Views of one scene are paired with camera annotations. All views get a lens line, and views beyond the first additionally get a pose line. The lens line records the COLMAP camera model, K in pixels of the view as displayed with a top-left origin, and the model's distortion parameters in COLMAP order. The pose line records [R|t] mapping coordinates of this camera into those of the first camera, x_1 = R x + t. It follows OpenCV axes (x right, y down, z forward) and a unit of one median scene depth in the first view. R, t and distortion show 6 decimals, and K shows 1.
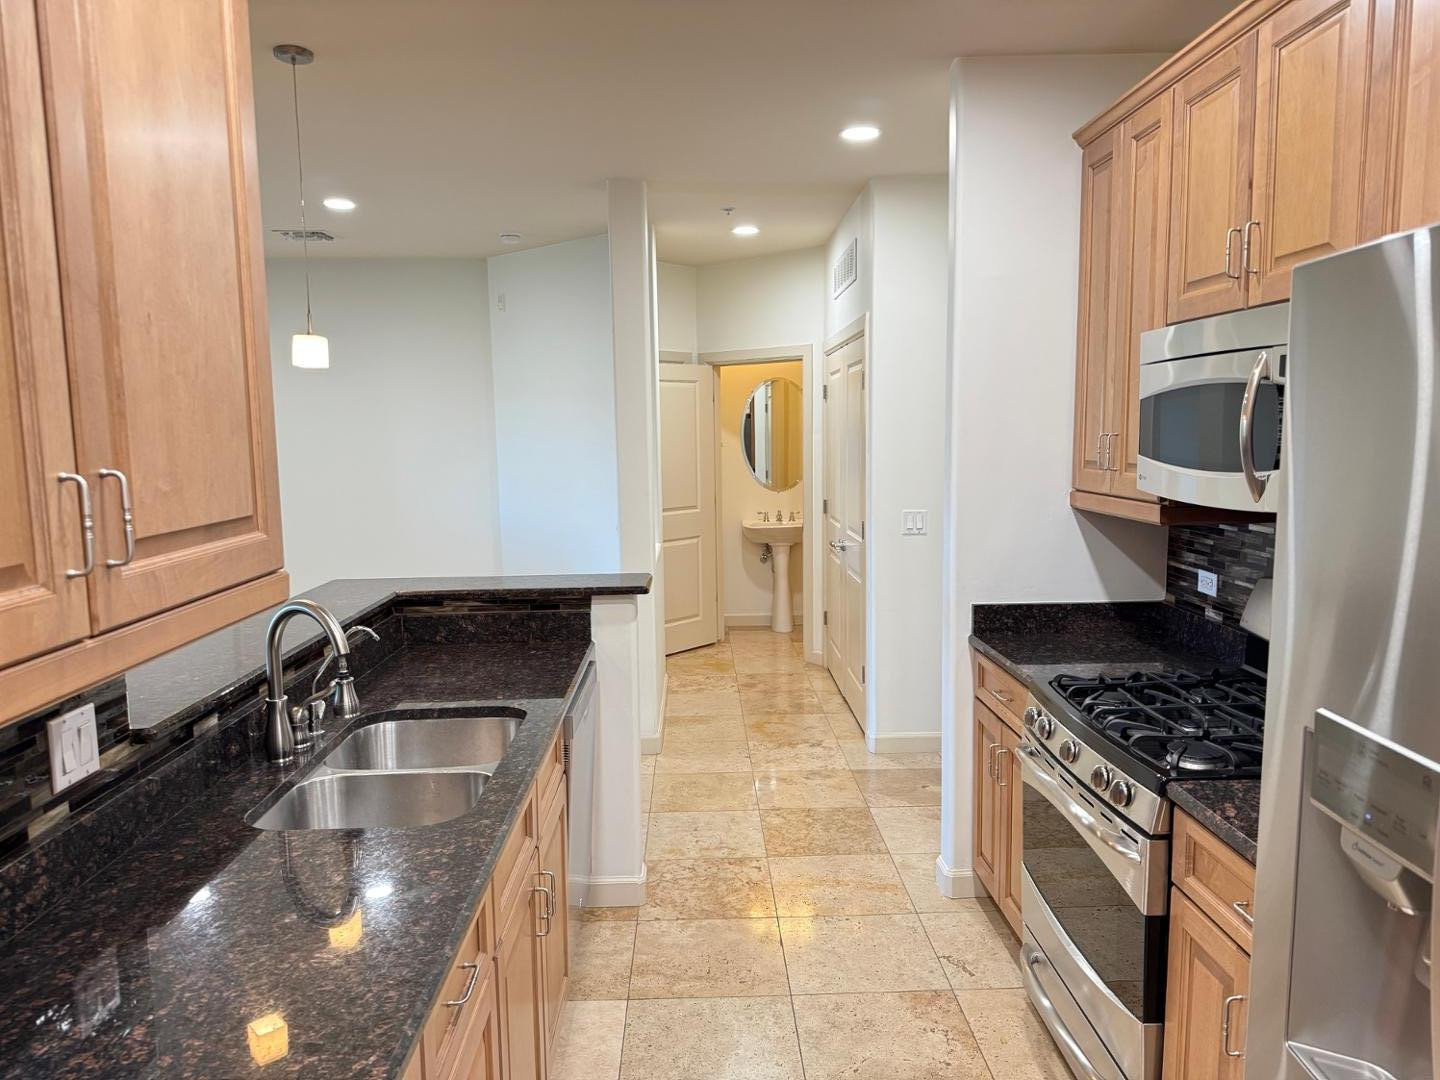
lens RADIAL K [[1002.8, 0, 718.6], [0, 1002.8, 542.5], [0, 0, 1]] dist [0.099348, -0.122573]
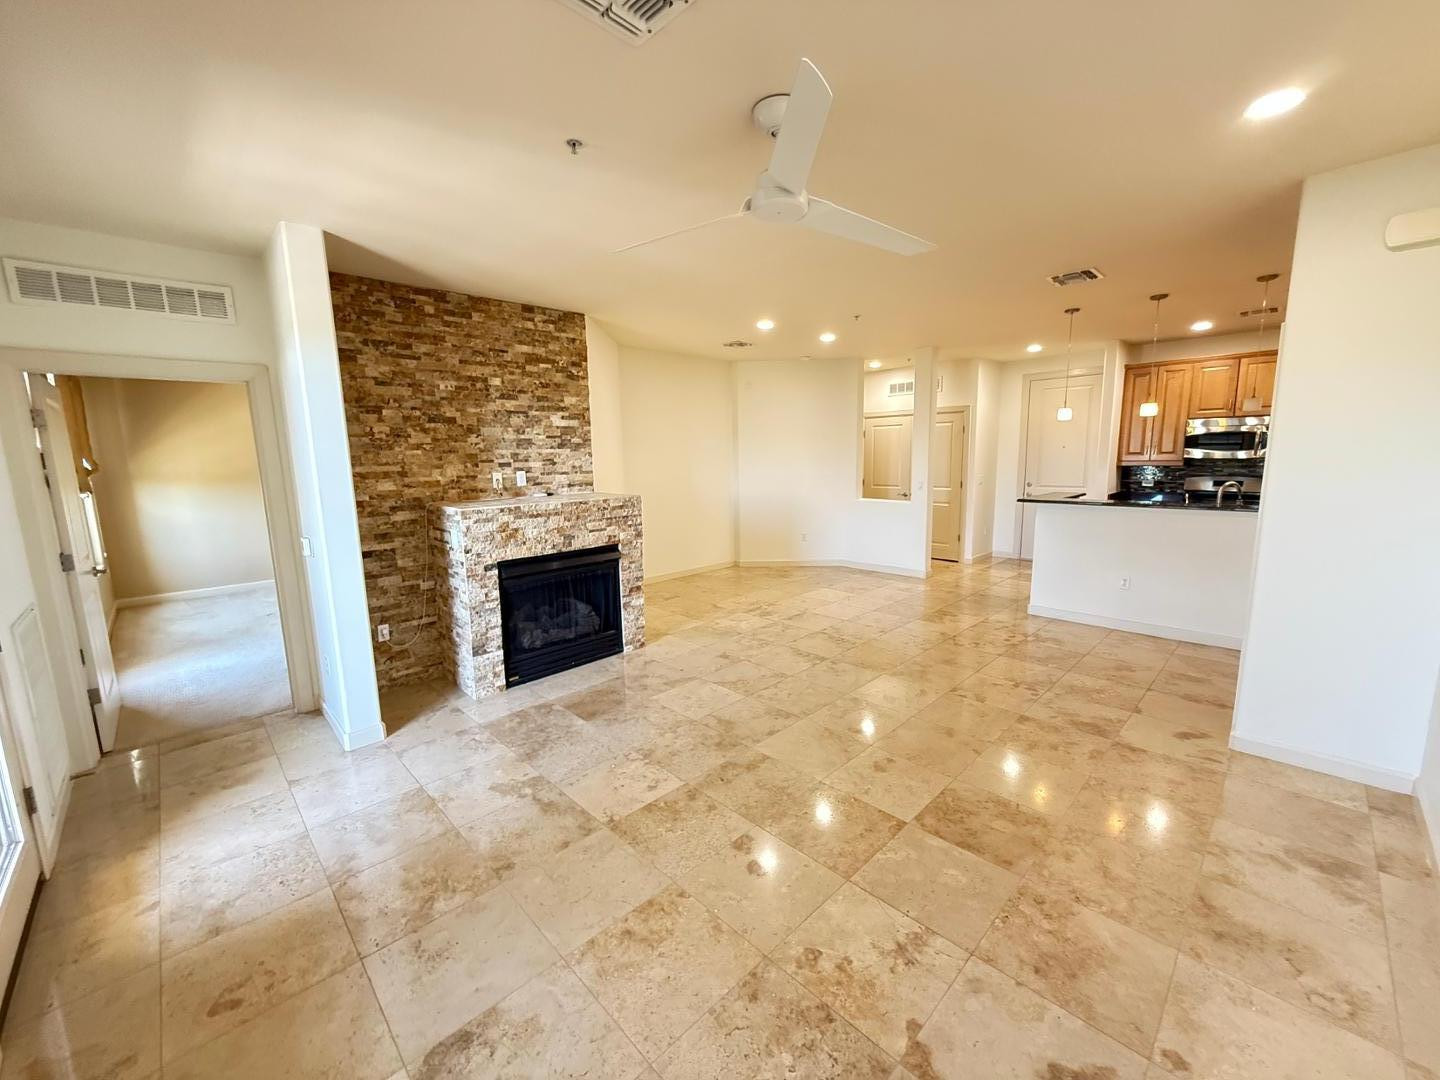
lens RADIAL K [[574.2, 0, 724.1], [0, 574.2, 541.7], [0, 0, 1]] dist [-0.000367, 0.000429]
pose [[0.730598, -0.104888, 0.674704, -2.117667], [0.087131, 0.994374, 0.060234, -0.011539], [-0.677226, 0.014780, 0.735627, 0.448087]]
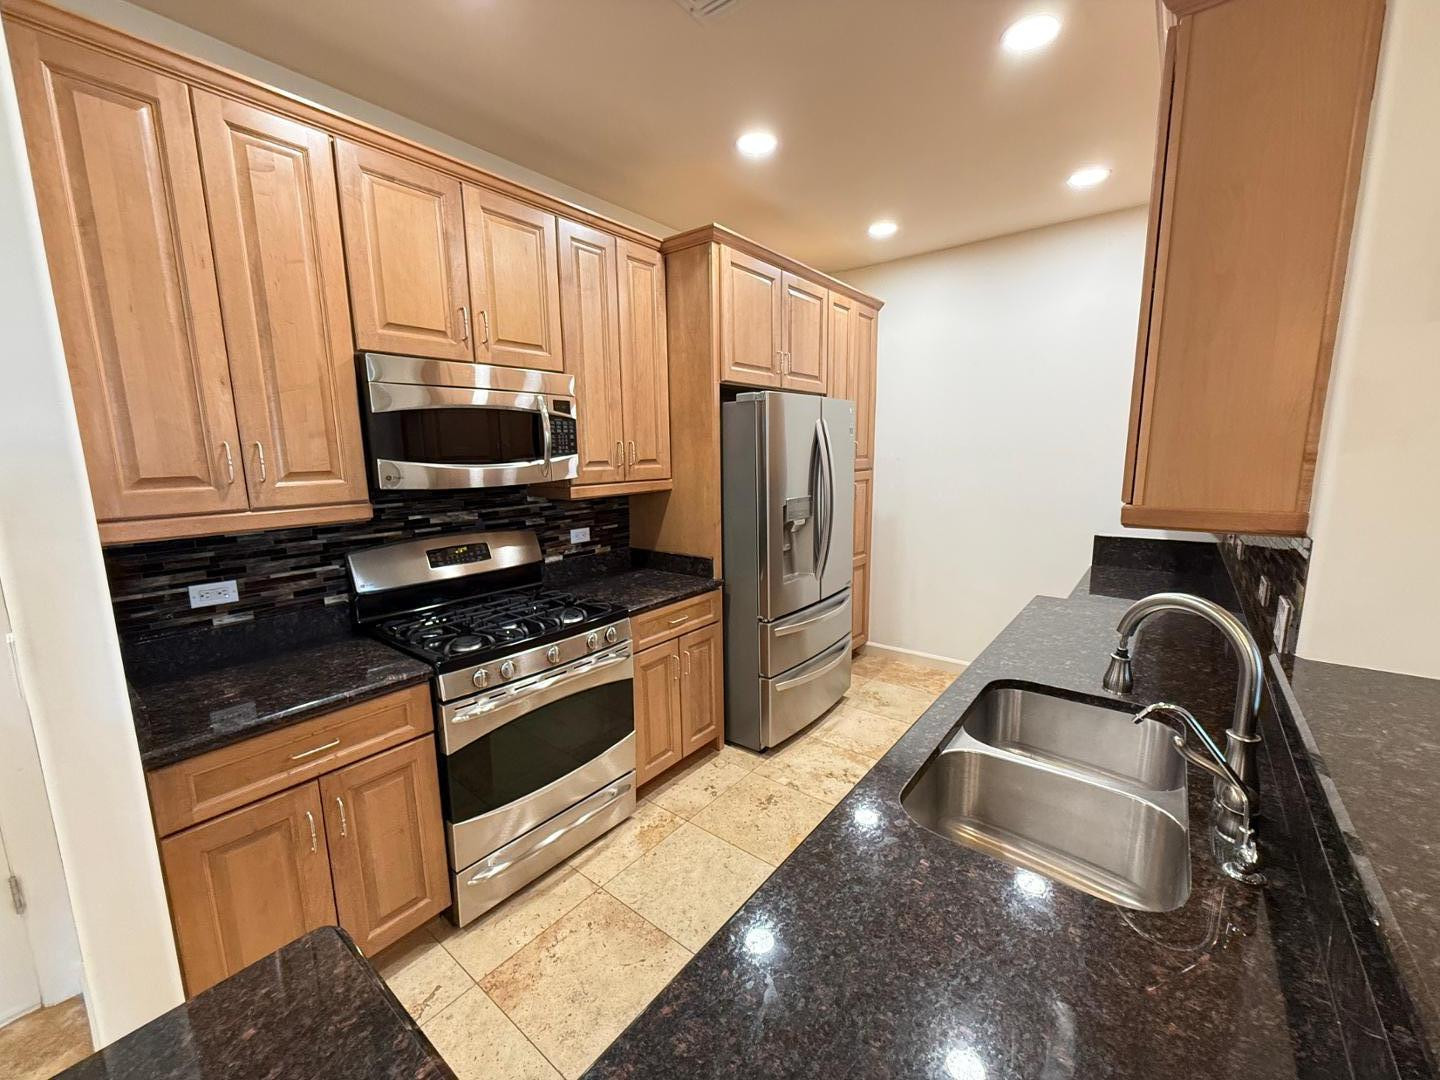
lens RADIAL K [[574.2, 0, 724.1], [0, 574.2, 541.7], [0, 0, 1]] dist [-0.000367, 0.000429]
pose [[-0.770253, -0.079679, 0.632742, -0.259847], [0.097013, 0.965978, 0.239739, -0.093449], [-0.630317, 0.246043, -0.736317, 1.022886]]
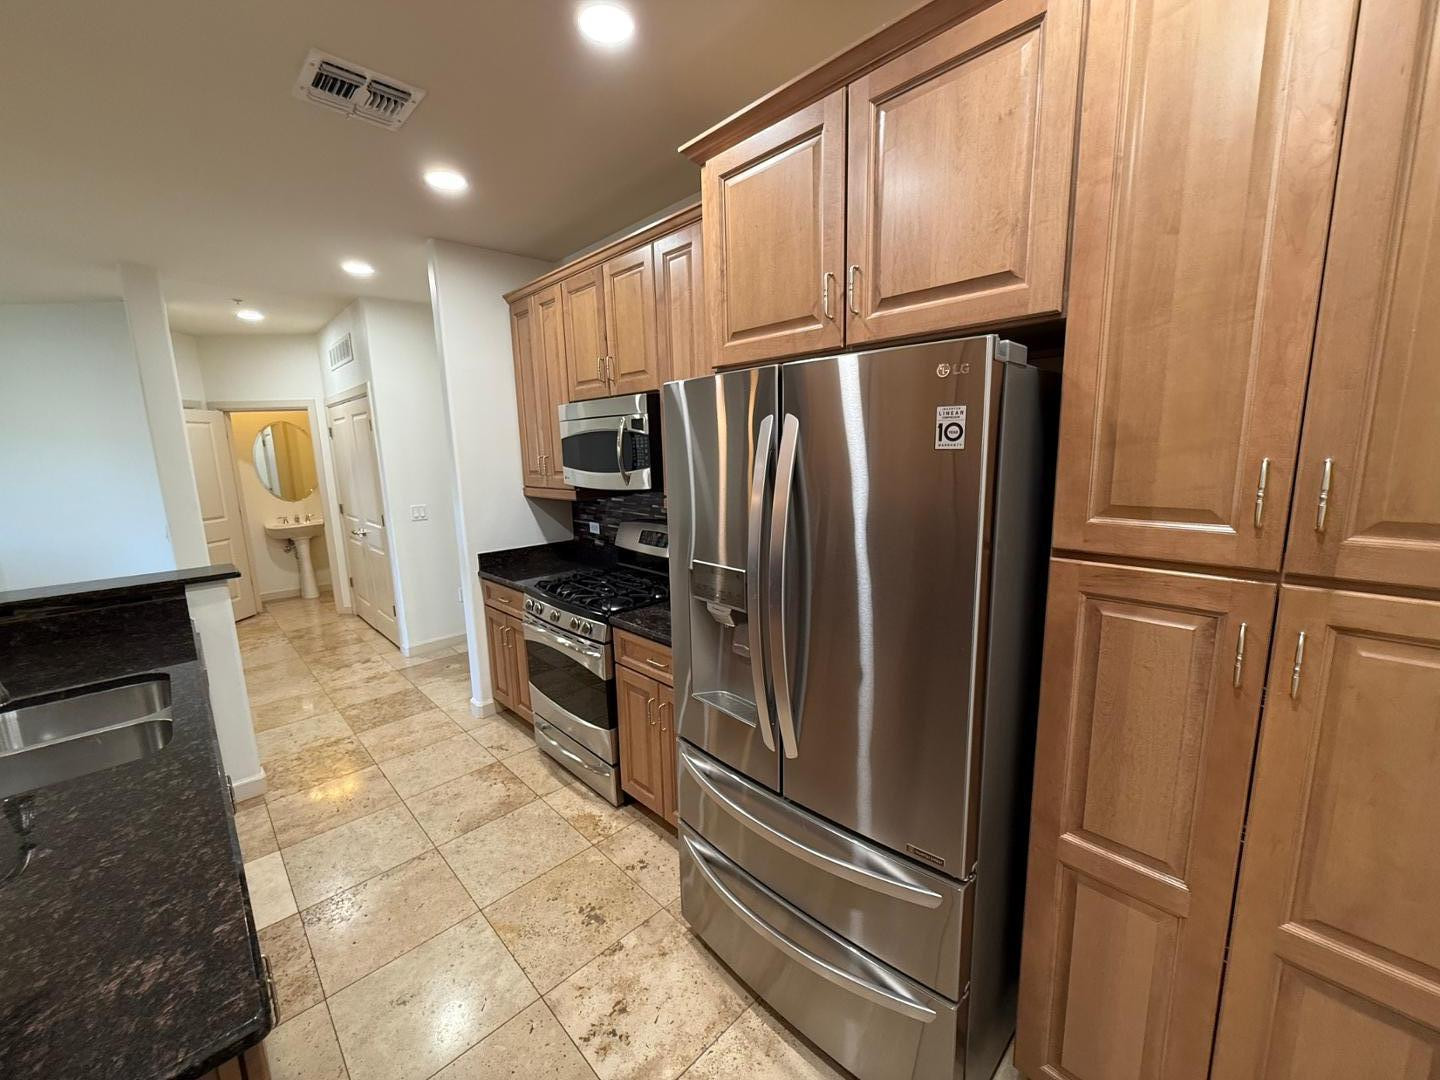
lens RADIAL K [[574.2, 0, 724.1], [0, 574.2, 541.7], [0, 0, 1]] dist [-0.000367, 0.000429]
pose [[0.734393, -0.117244, 0.668521, -0.105139], [0.092069, 0.993072, 0.073022, 0.006214], [-0.672451, 0.007923, 0.740099, -0.039805]]
